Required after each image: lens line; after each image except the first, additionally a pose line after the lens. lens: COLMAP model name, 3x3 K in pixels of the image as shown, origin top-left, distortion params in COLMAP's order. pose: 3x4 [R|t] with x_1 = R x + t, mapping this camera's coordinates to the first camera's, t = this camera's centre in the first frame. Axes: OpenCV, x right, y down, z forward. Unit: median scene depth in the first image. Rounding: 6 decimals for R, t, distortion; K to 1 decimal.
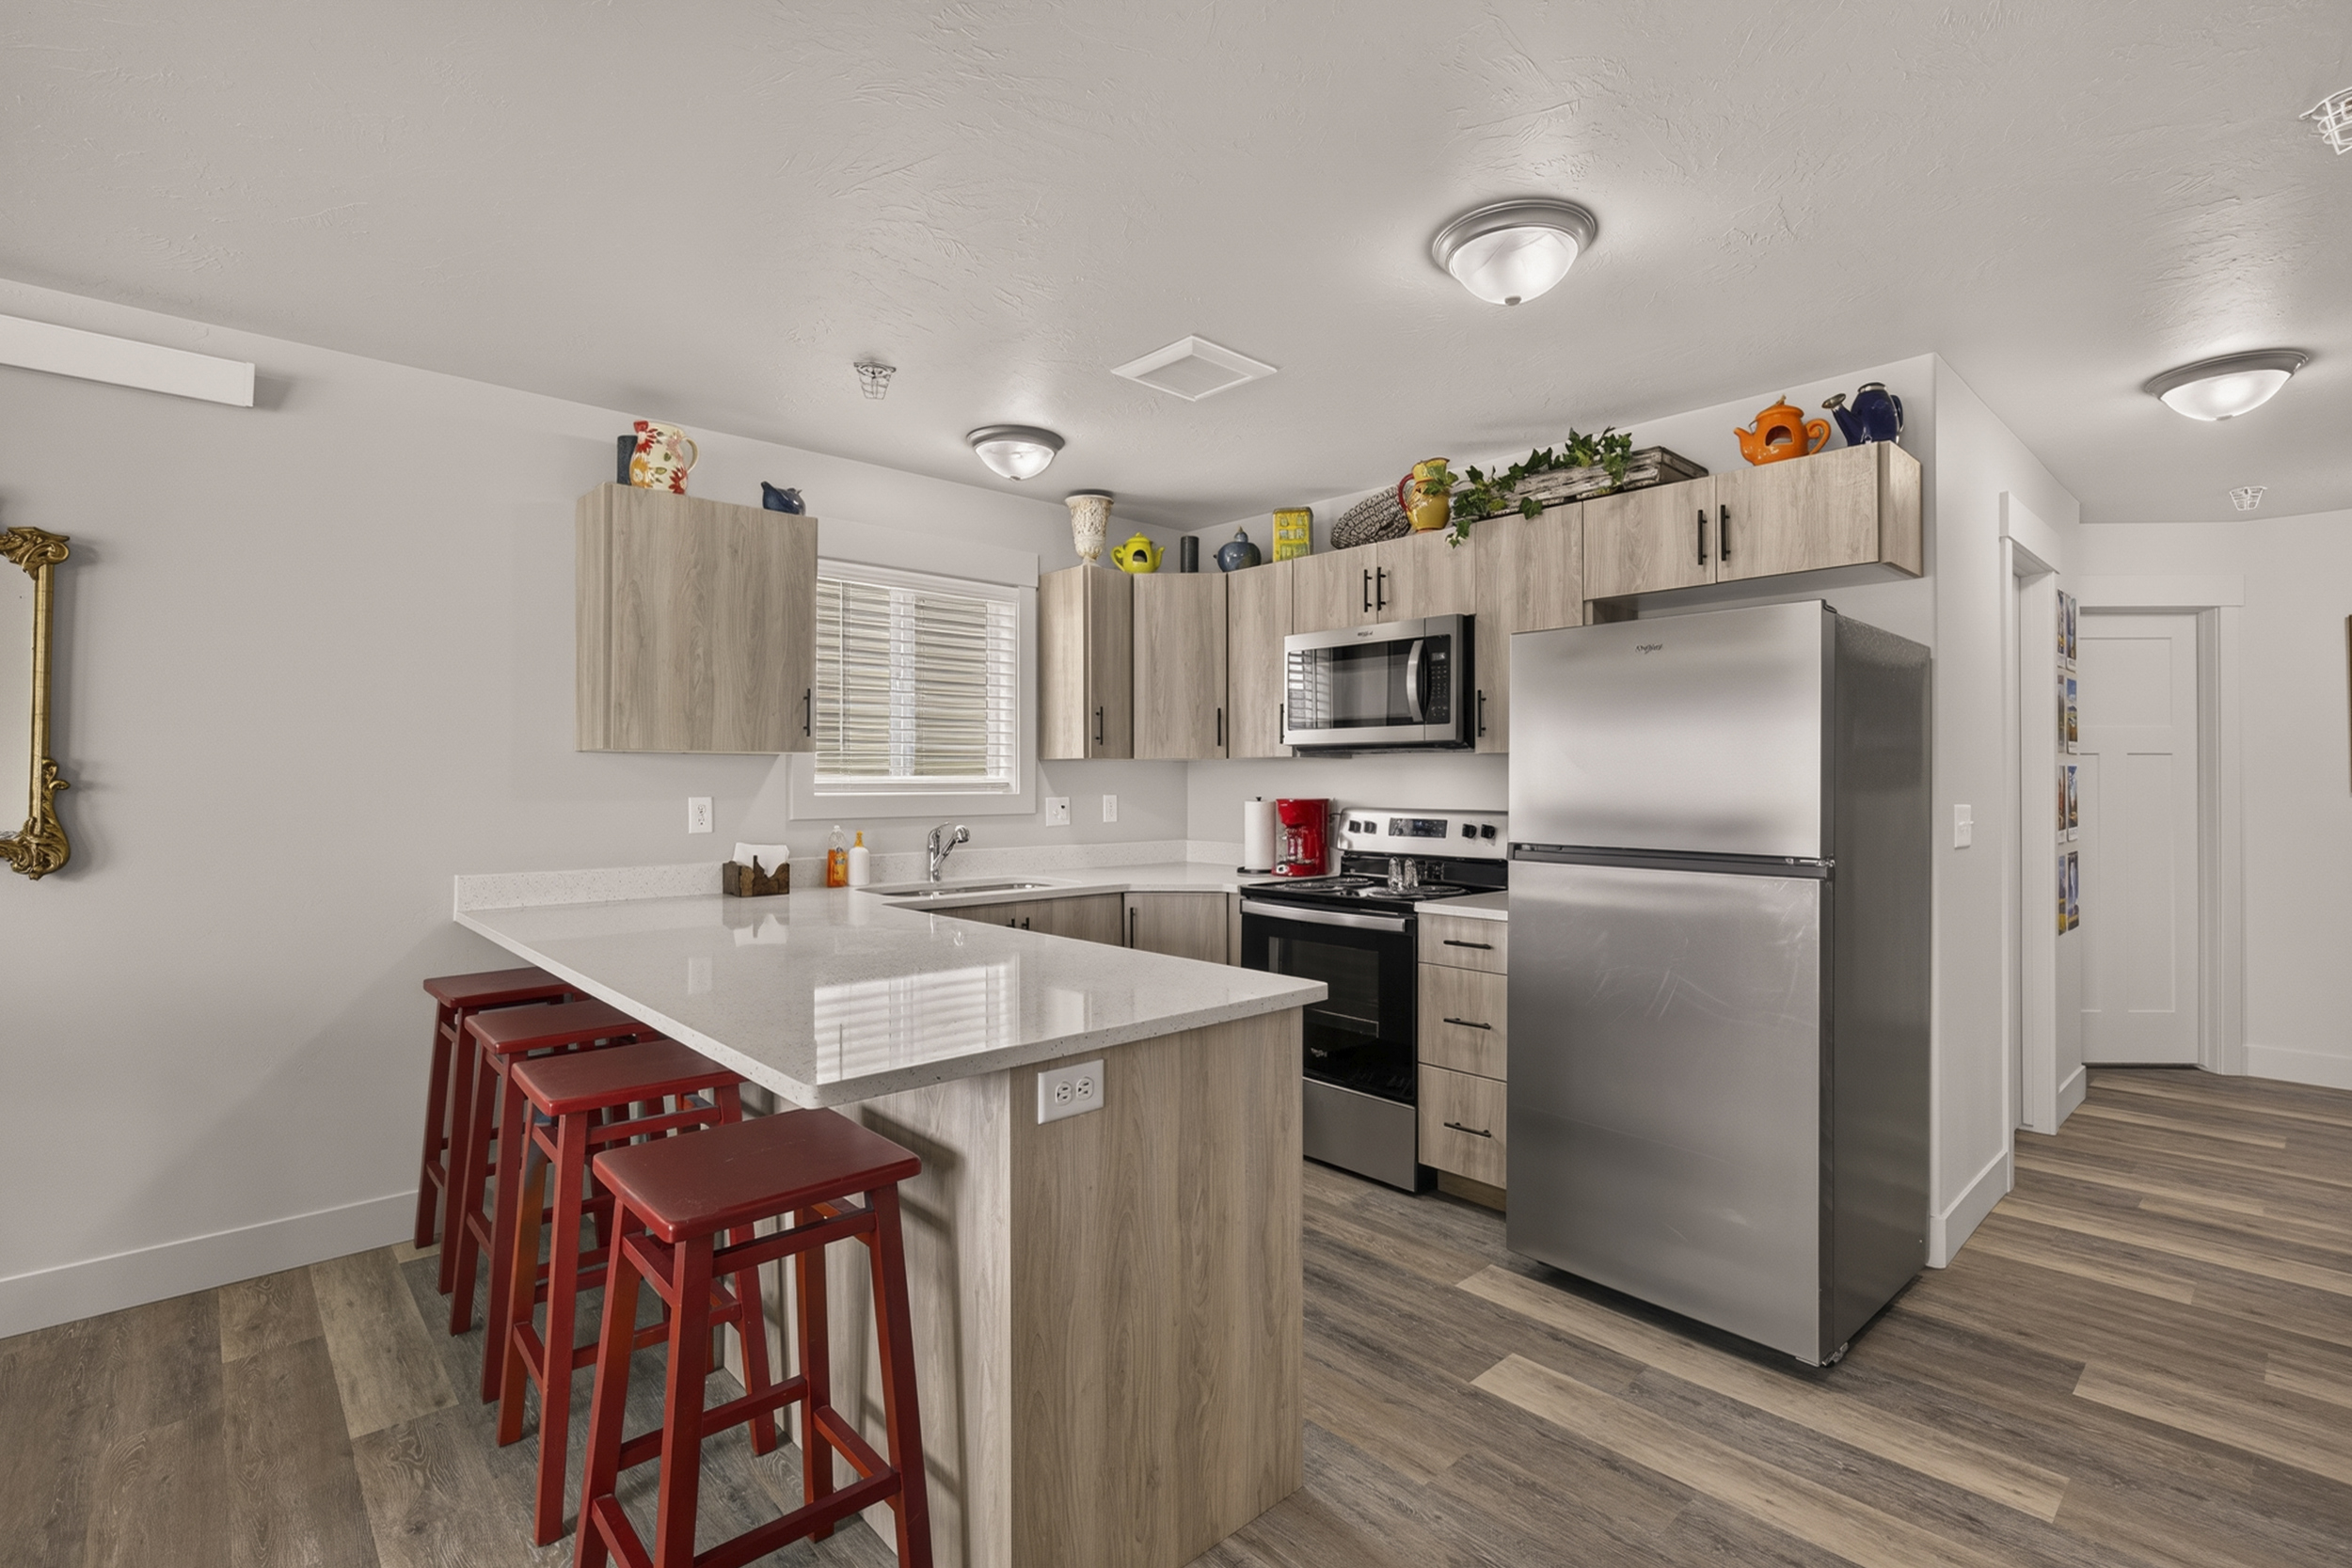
lens RADIAL K [[1078.3, 0, 1187.5], [0, 1078.3, 780.1], [0, 0, 1]] dist [-0.001657, 0.000231]
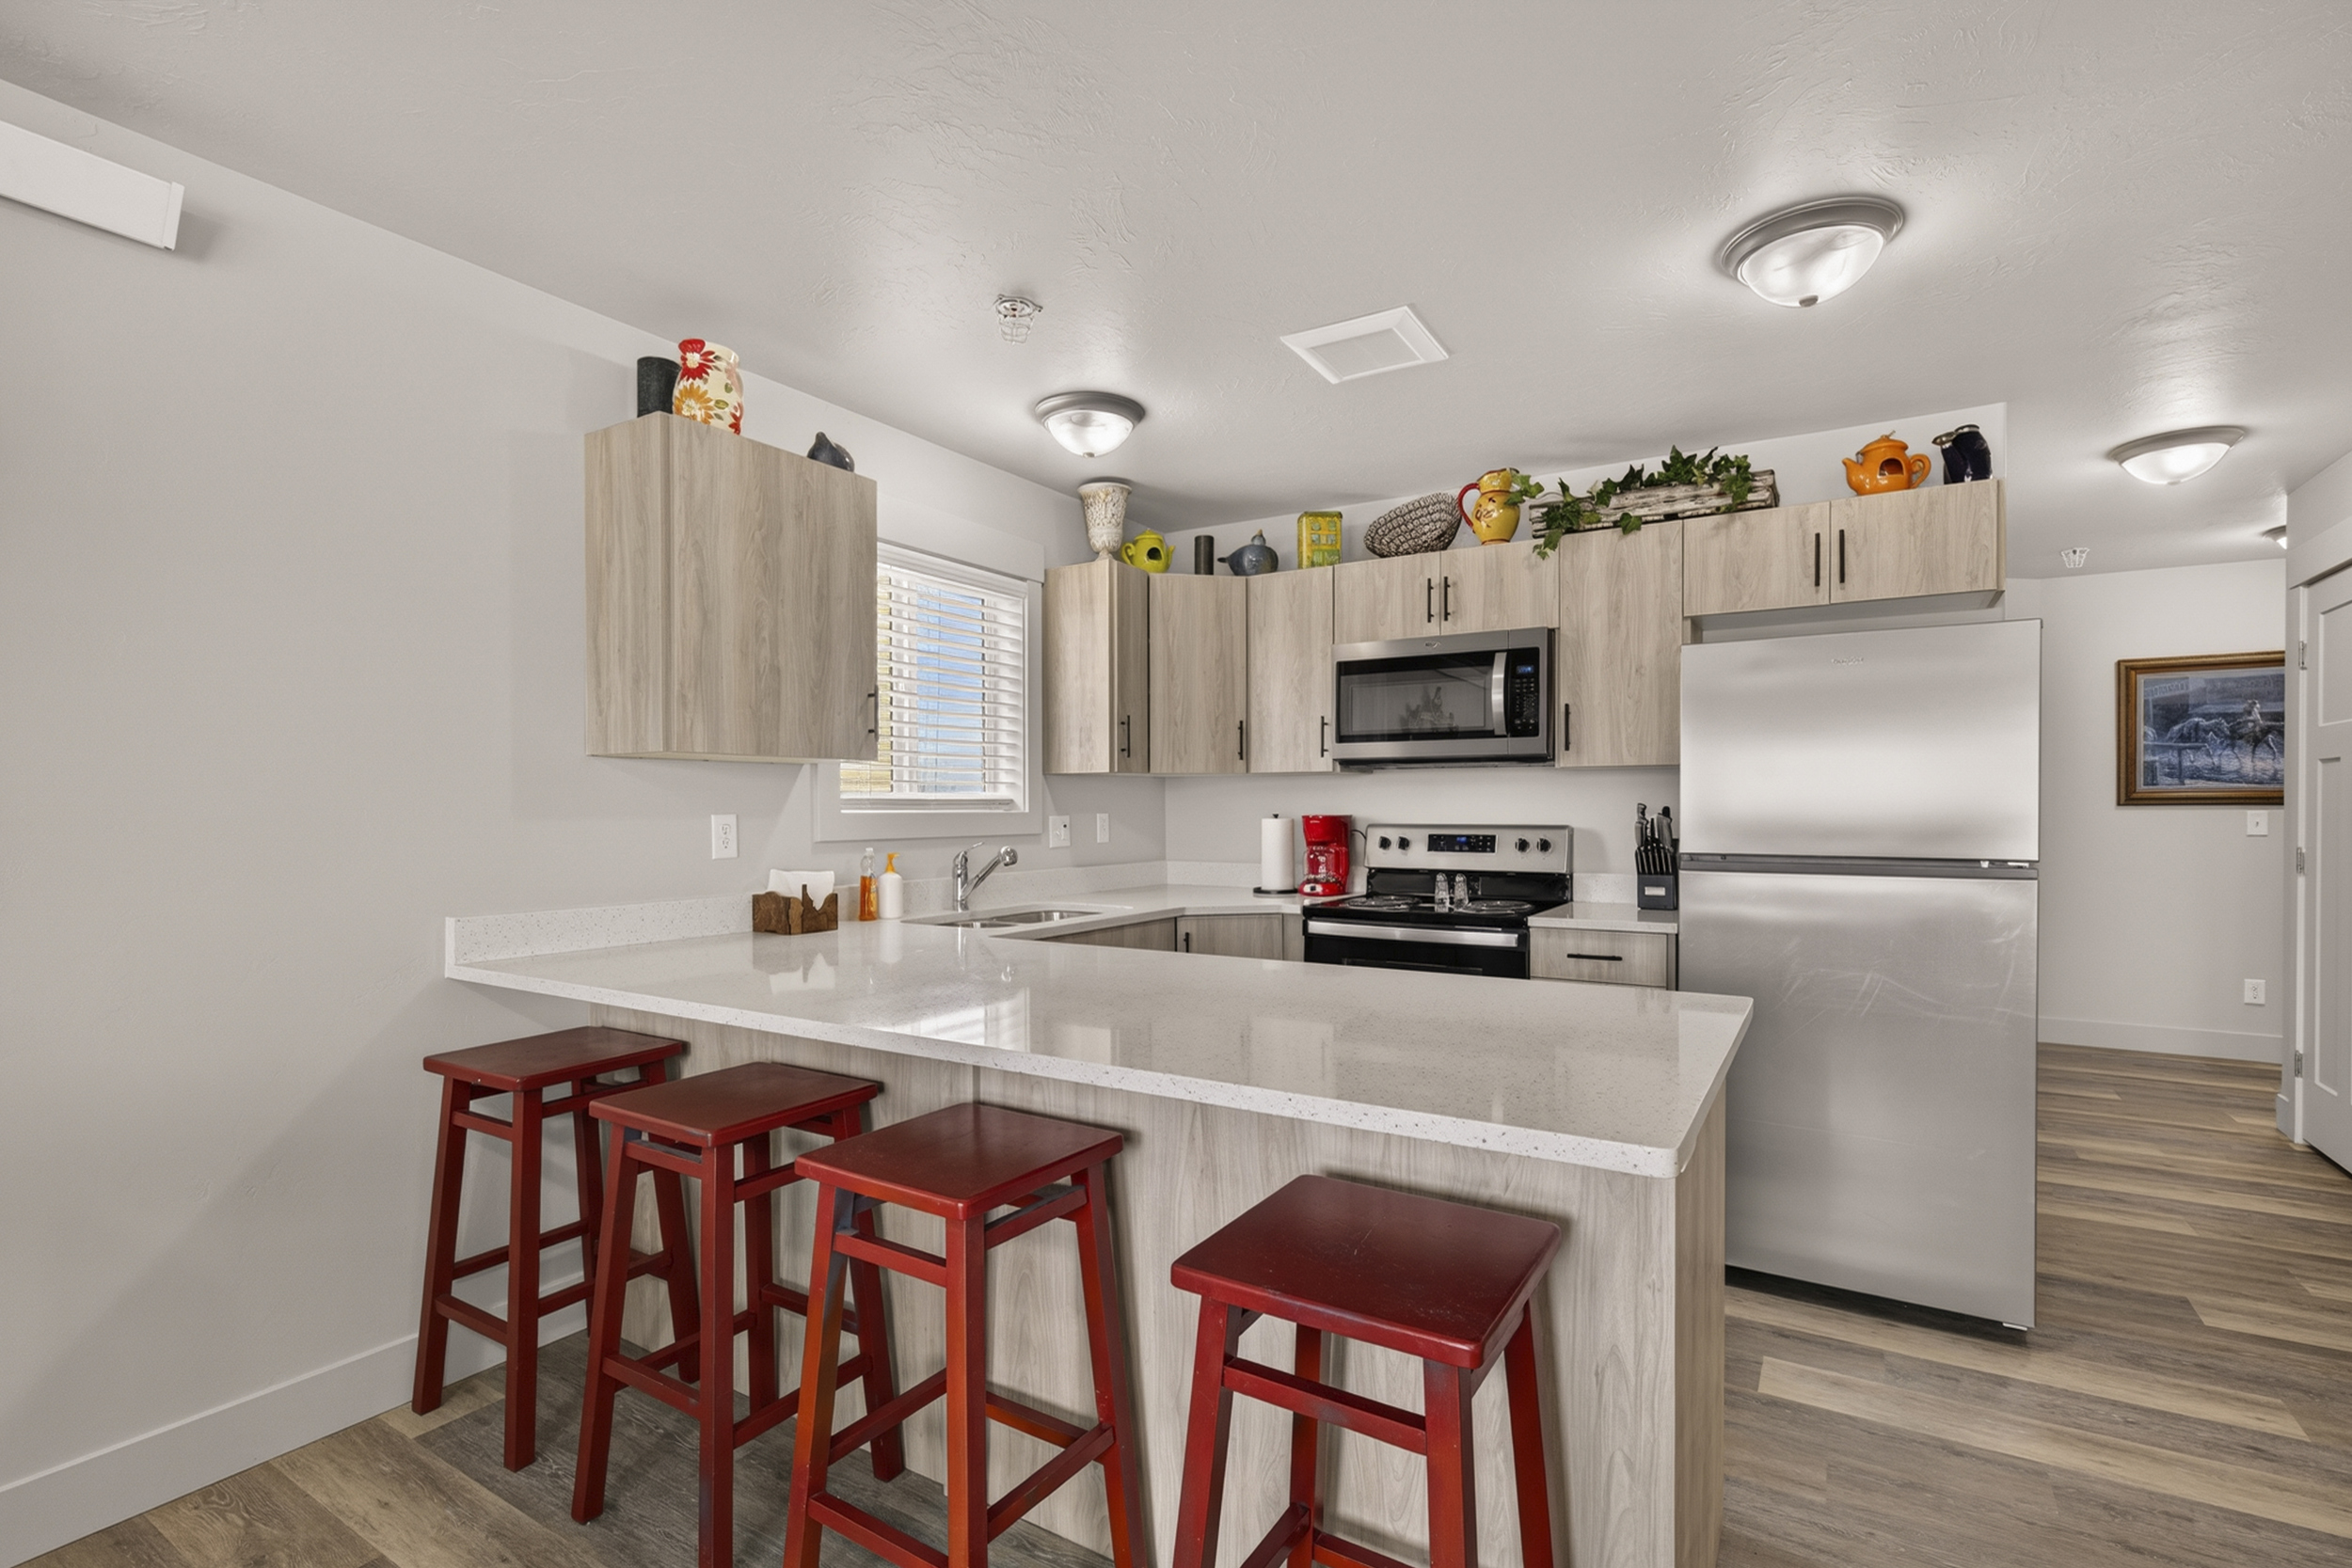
lens RADIAL K [[1080.7, 0, 1177.8], [0, 1080.7, 825.0], [0, 0, 1]] dist [-0.000609, -0.000116]
pose [[0.965450, -0.007693, 0.260473, -0.354678], [0.003295, 0.999845, 0.017315, 0.011306], [-0.260566, -0.015859, 0.965326, 0.126960]]
